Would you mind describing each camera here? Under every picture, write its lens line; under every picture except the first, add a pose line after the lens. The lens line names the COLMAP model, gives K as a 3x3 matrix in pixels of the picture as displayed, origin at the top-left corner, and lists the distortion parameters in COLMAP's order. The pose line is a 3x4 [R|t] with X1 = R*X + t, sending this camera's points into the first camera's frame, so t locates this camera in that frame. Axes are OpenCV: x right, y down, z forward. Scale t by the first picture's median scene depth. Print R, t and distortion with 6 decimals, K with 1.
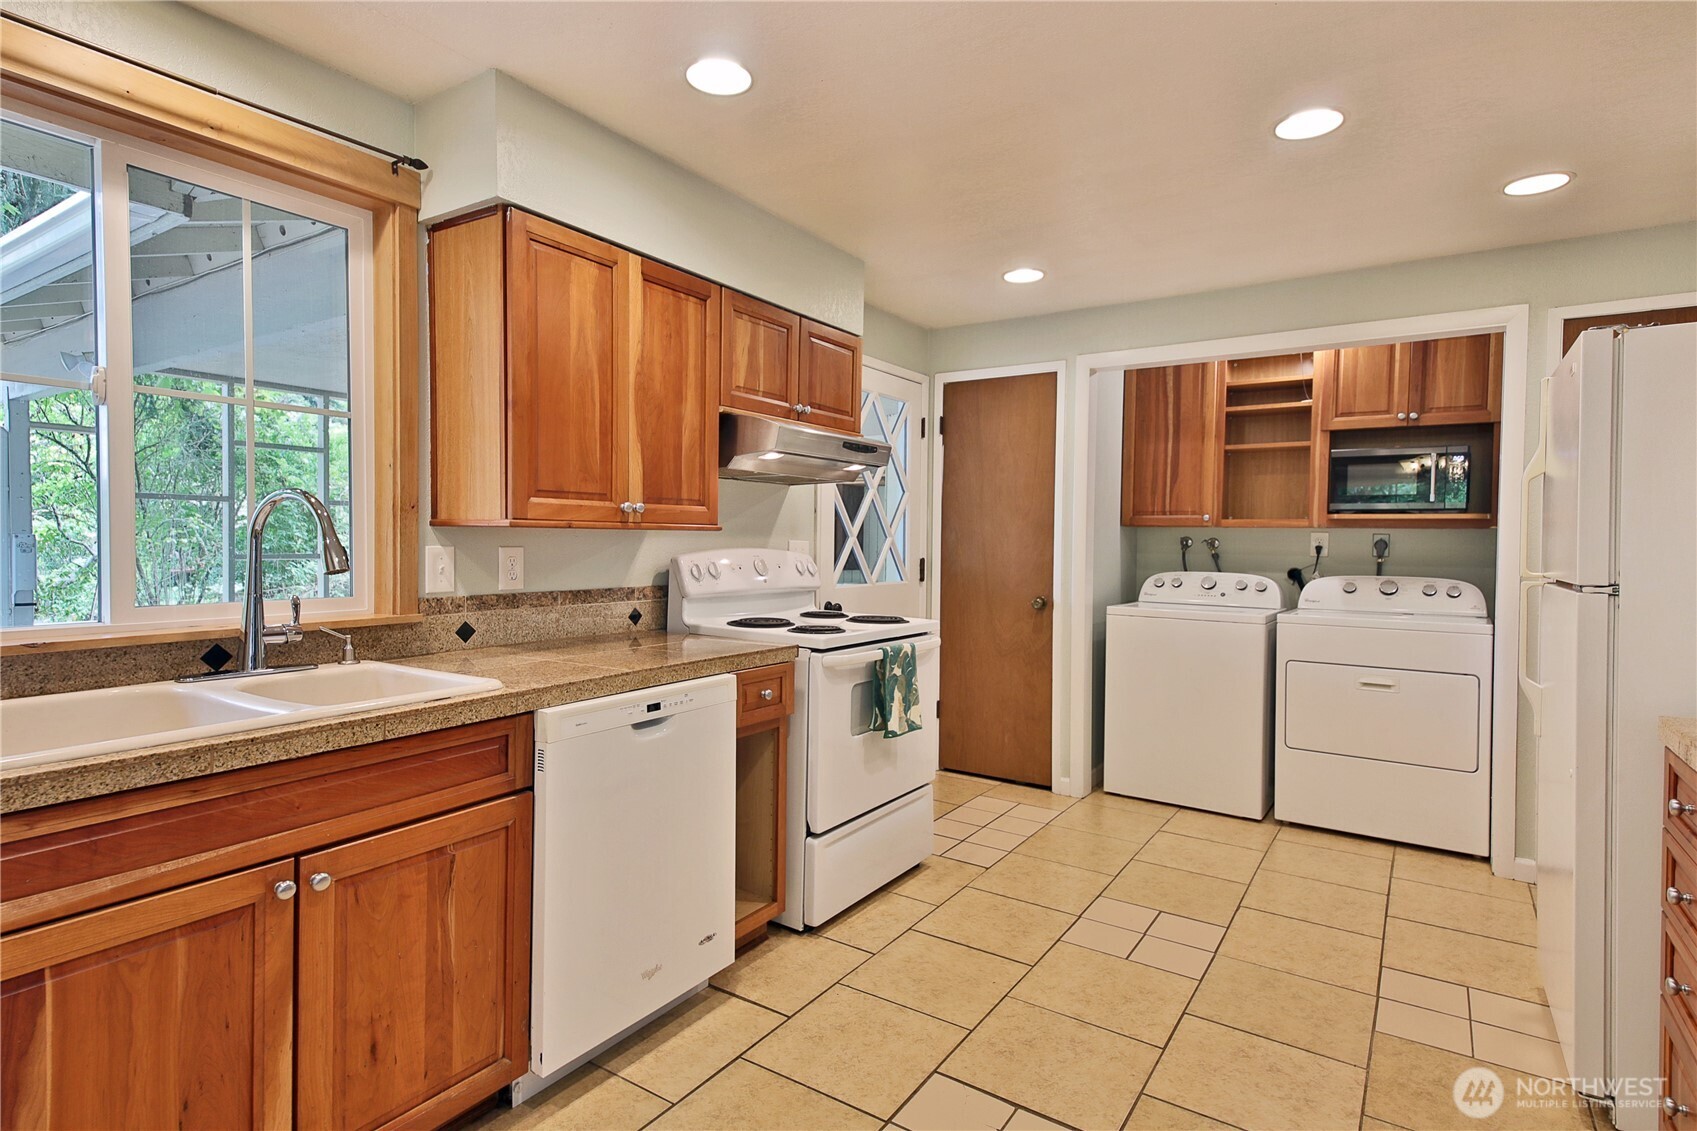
lens RADIAL K [[851.6, 0, 848.6], [0, 851.6, 565.0], [0, 0, 1]] dist [0.001125, -0.000107]
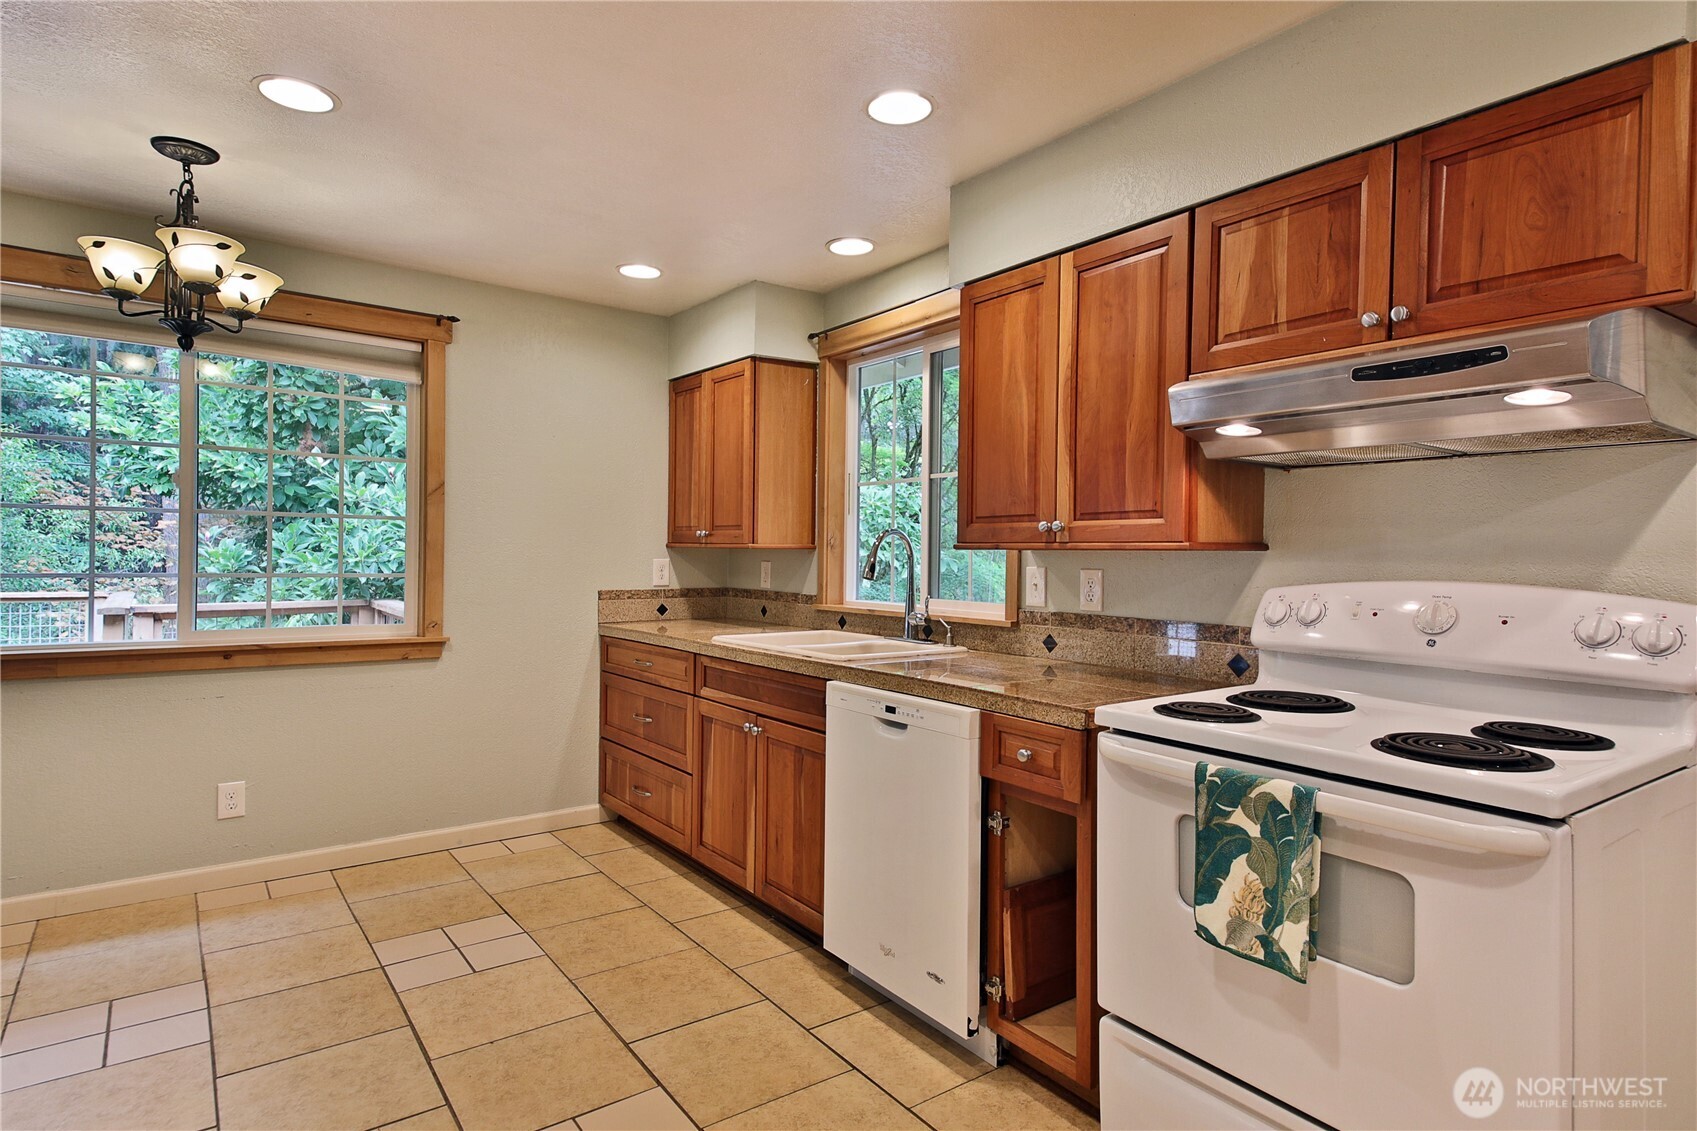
lens RADIAL K [[917.4, 0, 848.9], [0, 917.4, 556.3], [0, 0, 1]] dist [0.001918, -0.000299]
pose [[-0.356653, -0.013249, -0.934143, 0.763235], [-0.043636, 0.999044, 0.002491, -0.027442], [0.933217, 0.041651, -0.356891, 1.149670]]
